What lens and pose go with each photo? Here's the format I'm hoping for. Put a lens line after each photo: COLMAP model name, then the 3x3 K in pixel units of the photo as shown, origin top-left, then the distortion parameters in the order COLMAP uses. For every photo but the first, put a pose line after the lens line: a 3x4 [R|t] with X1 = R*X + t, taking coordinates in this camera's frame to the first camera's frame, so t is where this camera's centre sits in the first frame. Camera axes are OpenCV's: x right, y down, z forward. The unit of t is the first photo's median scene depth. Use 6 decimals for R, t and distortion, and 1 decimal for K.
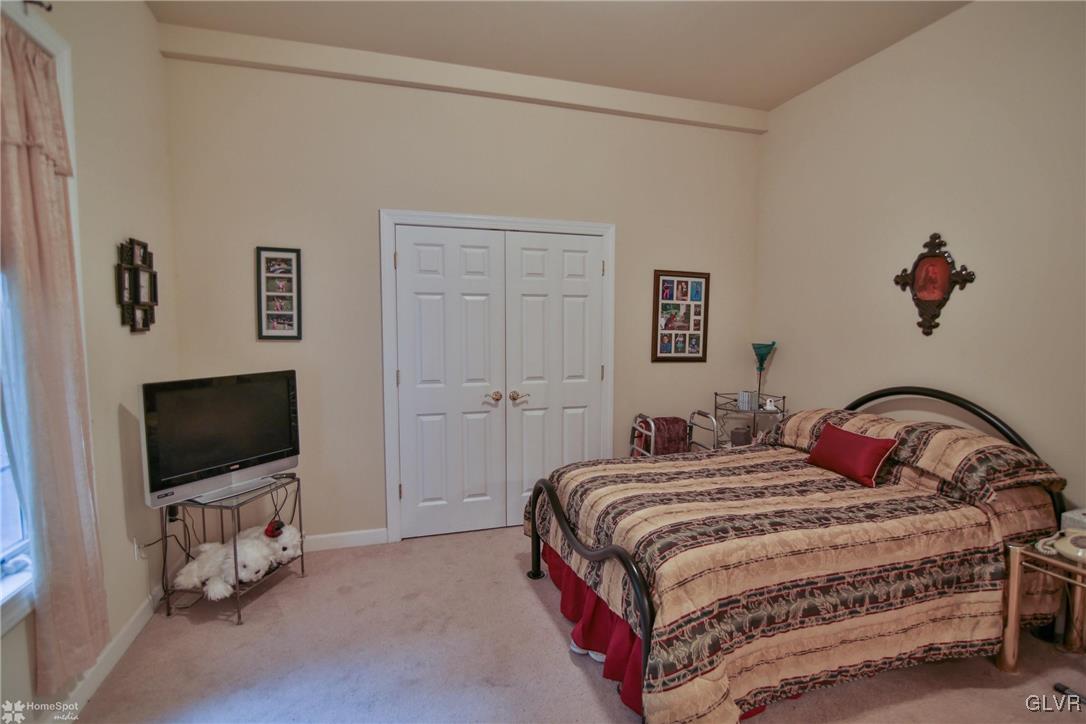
lens RADIAL K [[542.9, 0, 543.0], [0, 542.9, 362.0], [0, 0, 1]] dist [-0.019743, 0.000506]
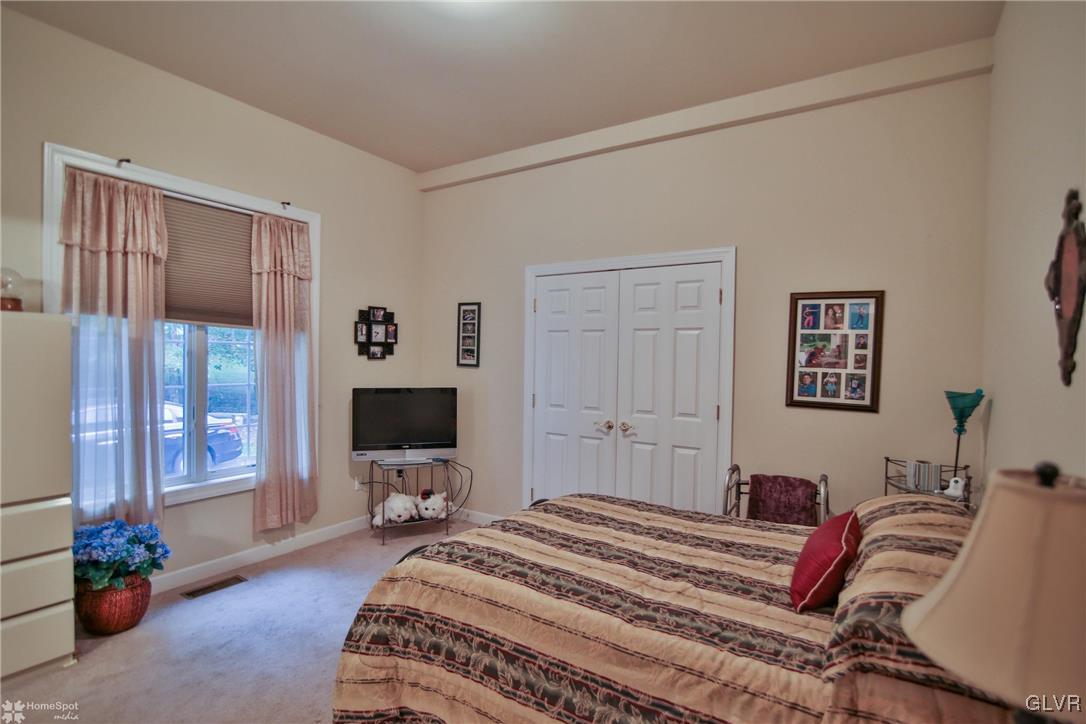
lens RADIAL K [[531.4, 0, 546.3], [0, 531.4, 360.3], [0, 0, 1]] dist [-0.018527, 0.000174]
pose [[0.633436, 0.013834, -0.773672, 0.674997], [-0.063929, 0.997358, -0.034507, -0.021160], [0.771150, 0.071318, 0.632646, 0.253685]]
